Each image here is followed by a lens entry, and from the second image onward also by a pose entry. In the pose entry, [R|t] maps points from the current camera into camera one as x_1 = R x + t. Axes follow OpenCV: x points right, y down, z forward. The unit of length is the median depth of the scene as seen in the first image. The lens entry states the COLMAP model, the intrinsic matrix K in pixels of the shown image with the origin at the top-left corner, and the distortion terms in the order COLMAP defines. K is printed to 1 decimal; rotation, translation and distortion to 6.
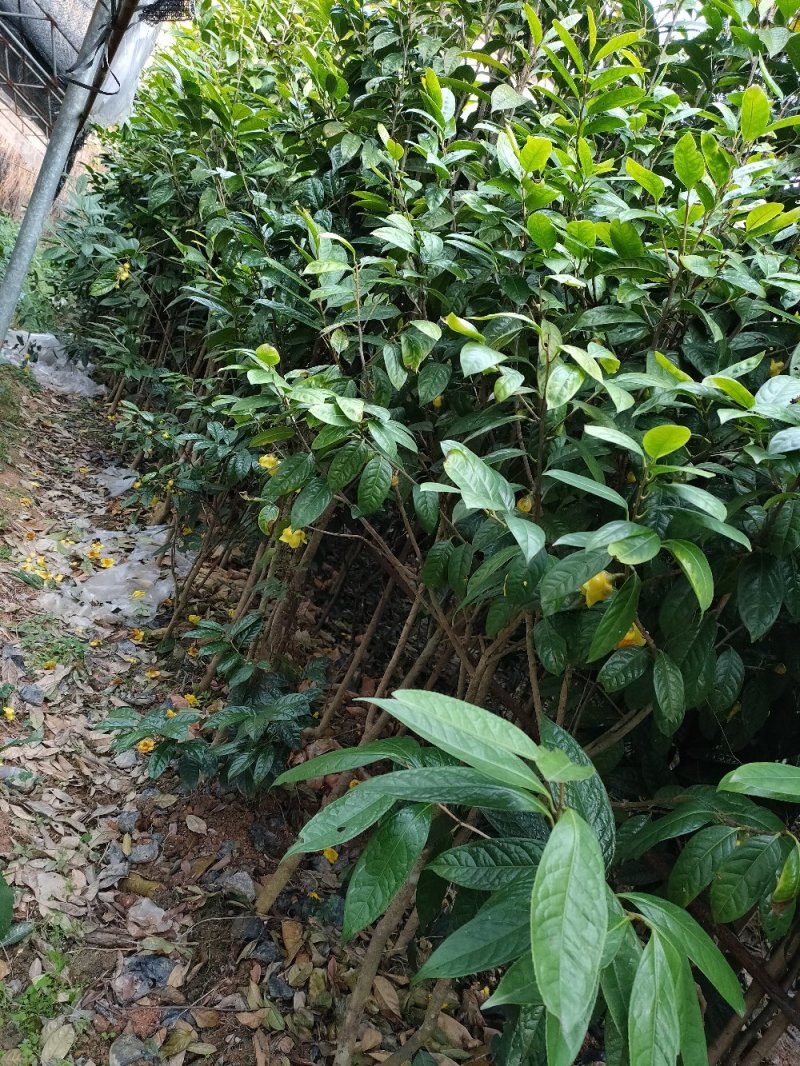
lens RADIAL K [[767.6, 0, 400.0], [0, 767.6, 533.0], [0, 0, 1]] dist [0.060179, -0.056855]
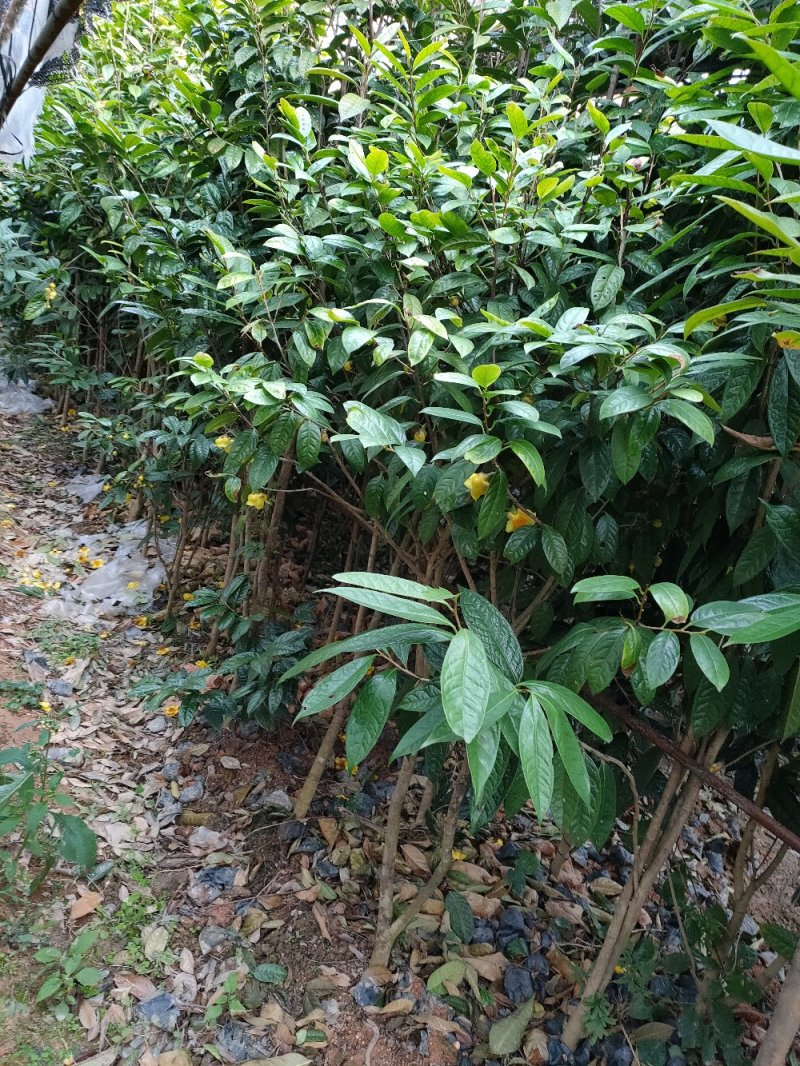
lens RADIAL K [[767.6, 0, 400.0], [0, 767.6, 533.0], [0, 0, 1]] dist [0.060179, -0.056855]
pose [[0.979215, -0.201390, 0.024084, 0.031068], [0.199373, 0.977553, 0.068128, 0.014212], [-0.037263, -0.061911, 0.997386, -0.161488]]
